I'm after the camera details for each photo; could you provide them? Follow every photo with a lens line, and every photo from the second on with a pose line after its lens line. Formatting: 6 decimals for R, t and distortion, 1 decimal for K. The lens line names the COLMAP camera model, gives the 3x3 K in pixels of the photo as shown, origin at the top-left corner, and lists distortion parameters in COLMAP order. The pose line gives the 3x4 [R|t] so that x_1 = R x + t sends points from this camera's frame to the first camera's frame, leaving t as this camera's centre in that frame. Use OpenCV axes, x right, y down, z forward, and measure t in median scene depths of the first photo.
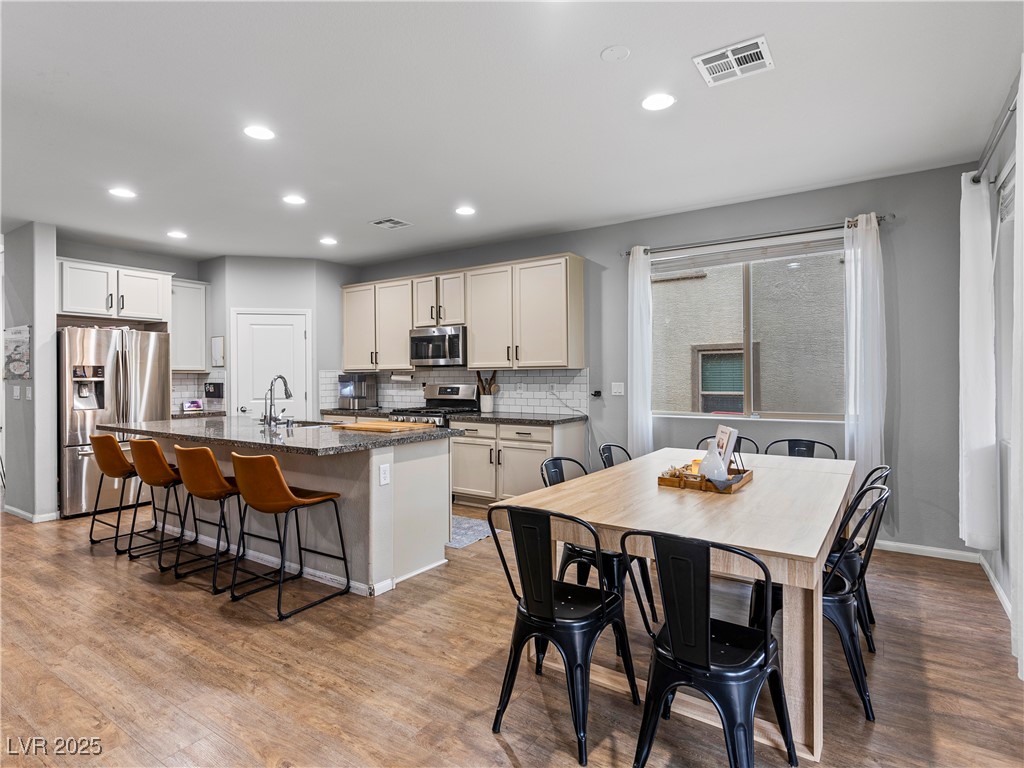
lens RADIAL K [[554.2, 0, 511.6], [0, 554.2, 374.5], [0, 0, 1]] dist [0.001156, 0.001739]
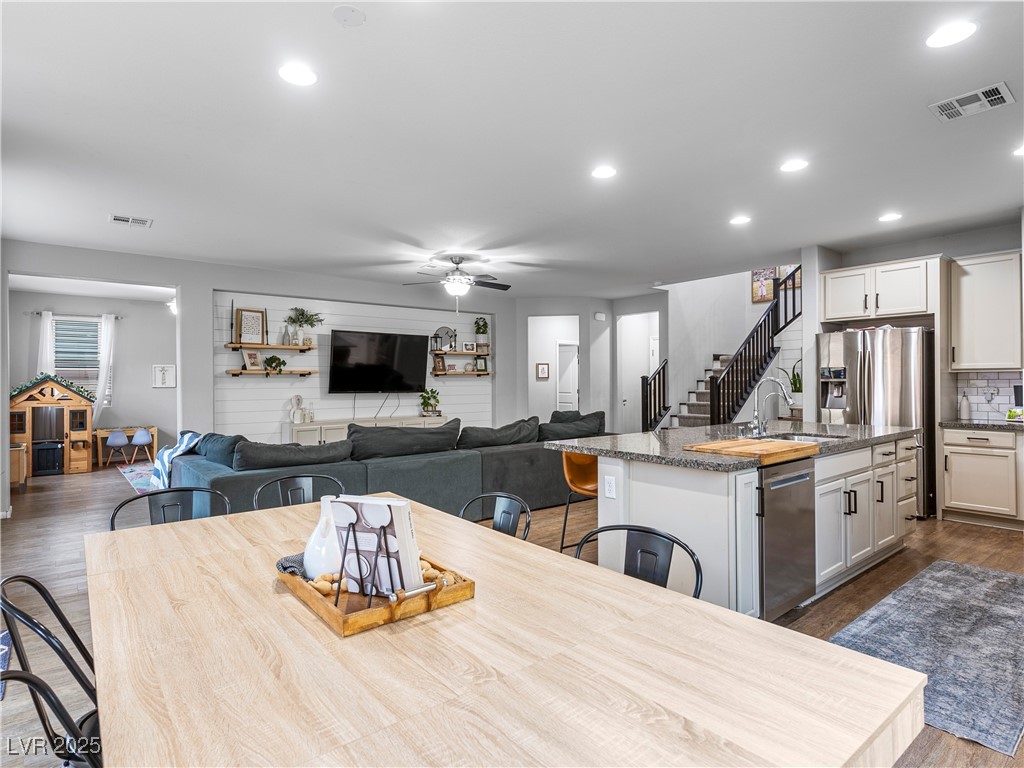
lens RADIAL K [[551.8, 0, 510.8], [0, 551.8, 380.8], [0, 0, 1]] dist [-0.001182, -0.000306]
pose [[-0.290739, 0.007666, -0.956772, 0.422747], [0.008479, 0.999949, 0.005435, -0.000597], [0.956765, -0.006532, -0.290789, 0.680252]]
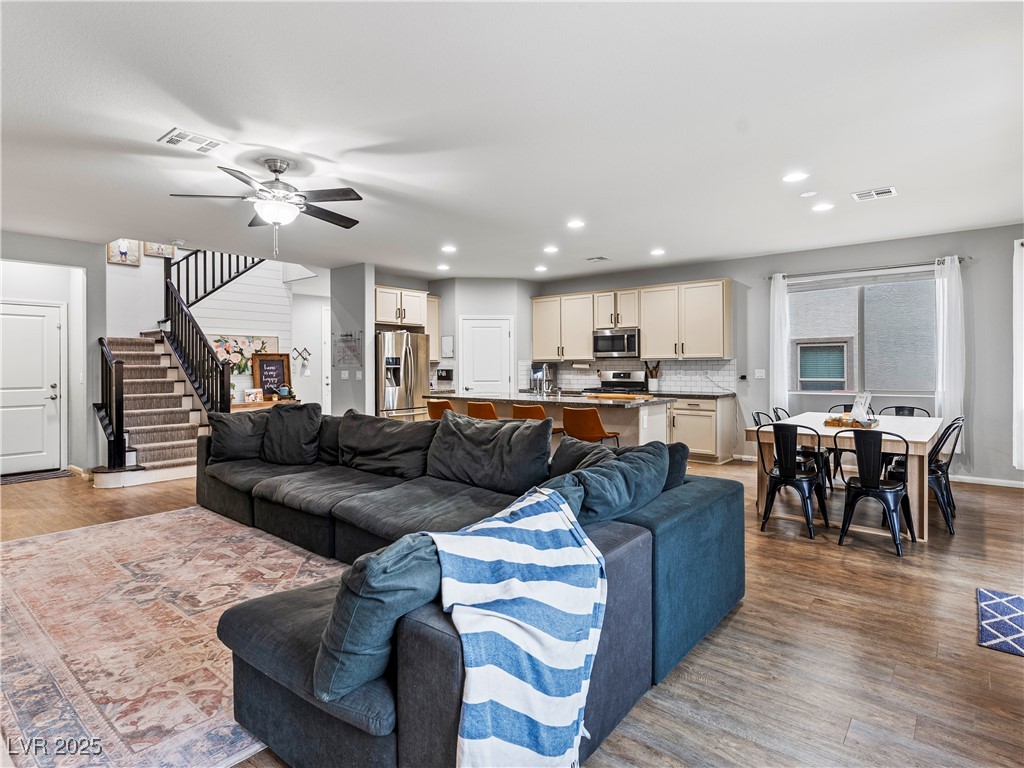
lens RADIAL K [[554.2, 0, 512.7], [0, 554.2, 366.3], [0, 0, 1]] dist [0.001156, 0.001739]
pose [[0.995107, 0.001630, -0.098785, -0.279801], [-0.001303, 0.999993, 0.003379, 0.002682], [0.098790, -0.003233, 0.995103, -0.436856]]
